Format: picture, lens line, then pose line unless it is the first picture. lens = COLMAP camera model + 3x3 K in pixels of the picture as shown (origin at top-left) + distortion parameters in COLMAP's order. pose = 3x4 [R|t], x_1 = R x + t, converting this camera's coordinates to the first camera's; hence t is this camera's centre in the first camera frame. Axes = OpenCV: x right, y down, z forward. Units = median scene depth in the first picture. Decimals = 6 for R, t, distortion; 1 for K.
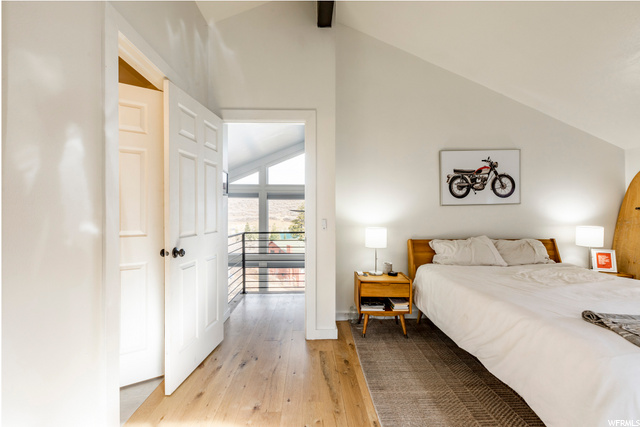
lens RADIAL K [[284.5, 0, 318.8], [0, 284.5, 213.1], [0, 0, 1]] dist [0.001398, -0.000531]
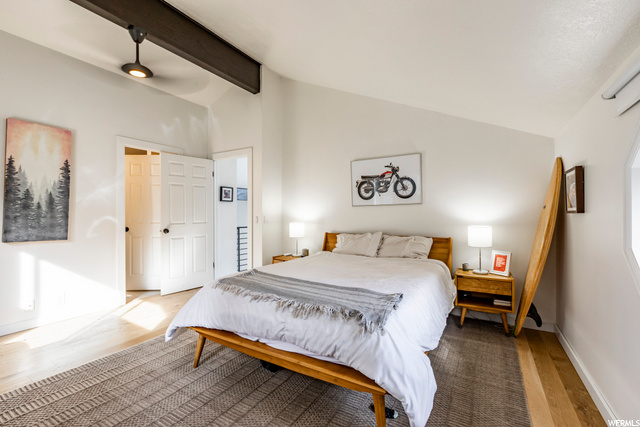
lens RADIAL K [[282.7, 0, 320.0], [0, 282.7, 213.5], [0, 0, 1]] dist [-0.000573, -0.000257]
pose [[0.841428, 0.002455, -0.540363, 0.969259], [0.003958, 0.999935, 0.010706, -0.008547], [0.540354, -0.011147, 0.841364, -0.100712]]
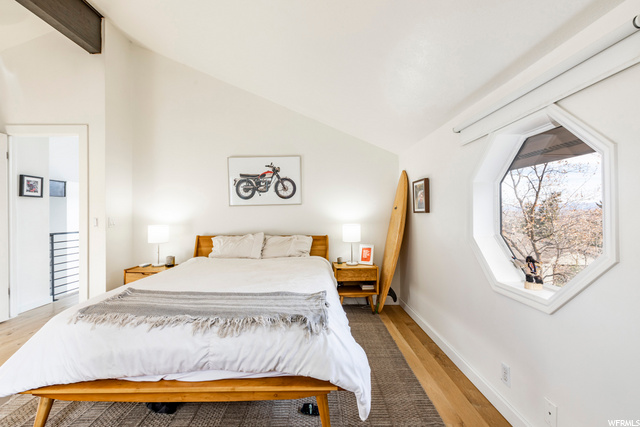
lens RADIAL K [[284.5, 0, 318.8], [0, 284.5, 213.1], [0, 0, 1]] dist [0.001398, -0.000531]
pose [[0.999704, -0.000900, -0.024323, 0.812333], [0.001160, 0.999943, 0.010651, -0.009344], [0.024312, -0.010677, 0.999647, -0.125659]]
